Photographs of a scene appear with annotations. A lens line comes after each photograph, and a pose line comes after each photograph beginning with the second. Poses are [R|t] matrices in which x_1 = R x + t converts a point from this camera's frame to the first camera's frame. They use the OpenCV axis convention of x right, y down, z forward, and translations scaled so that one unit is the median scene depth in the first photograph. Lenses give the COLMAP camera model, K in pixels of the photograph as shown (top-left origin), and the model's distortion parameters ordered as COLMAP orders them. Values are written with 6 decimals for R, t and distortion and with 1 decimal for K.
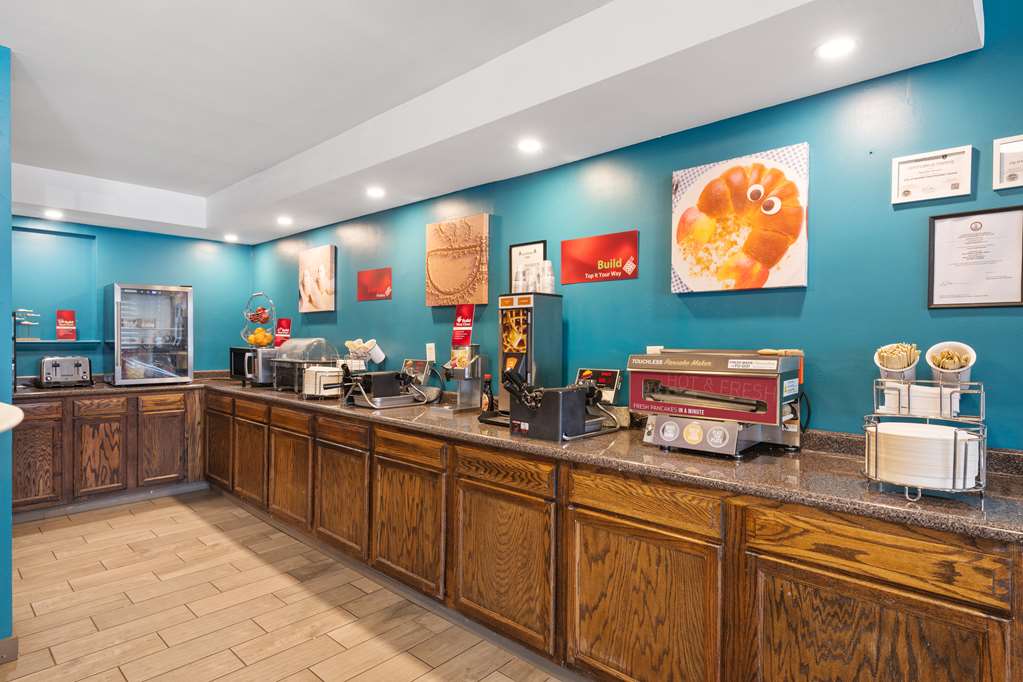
lens RADIAL K [[532.6, 0, 514.1], [0, 532.6, 340.3], [0, 0, 1]] dist [-0.009289, -0.000052]
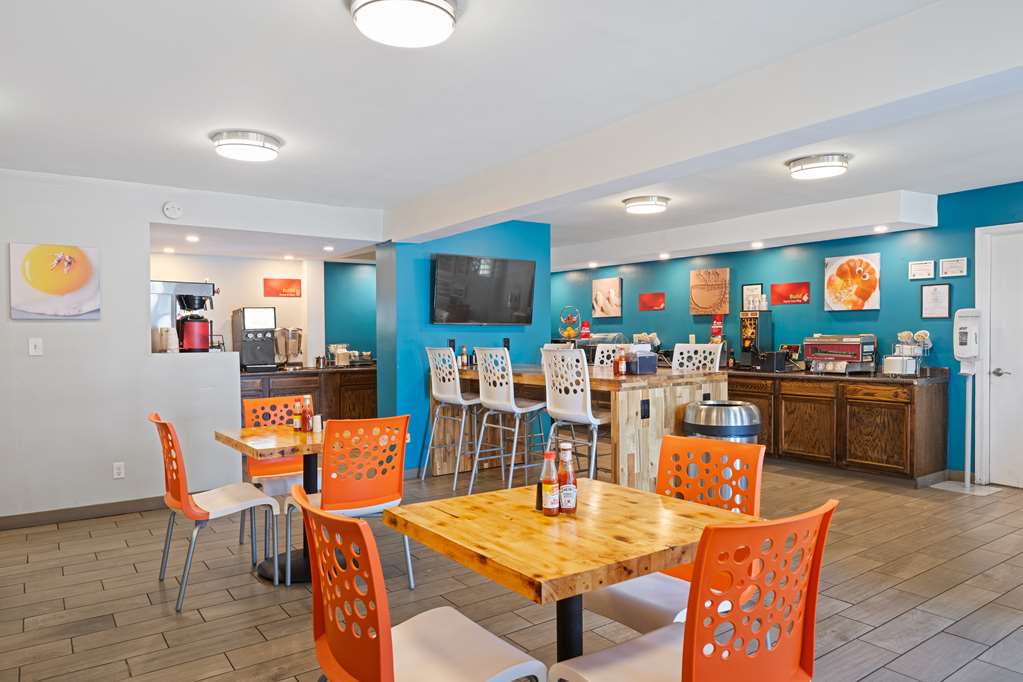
lens RADIAL K [[691.4, 0, 504.2], [0, 691.4, 351.2], [0, 0, 1]] dist [0.008505, 0.000252]
pose [[0.975625, -0.008477, -0.219281, -0.408034], [0.014094, 0.999611, 0.024065, -0.005773], [0.218992, -0.026569, 0.975365, -2.272486]]
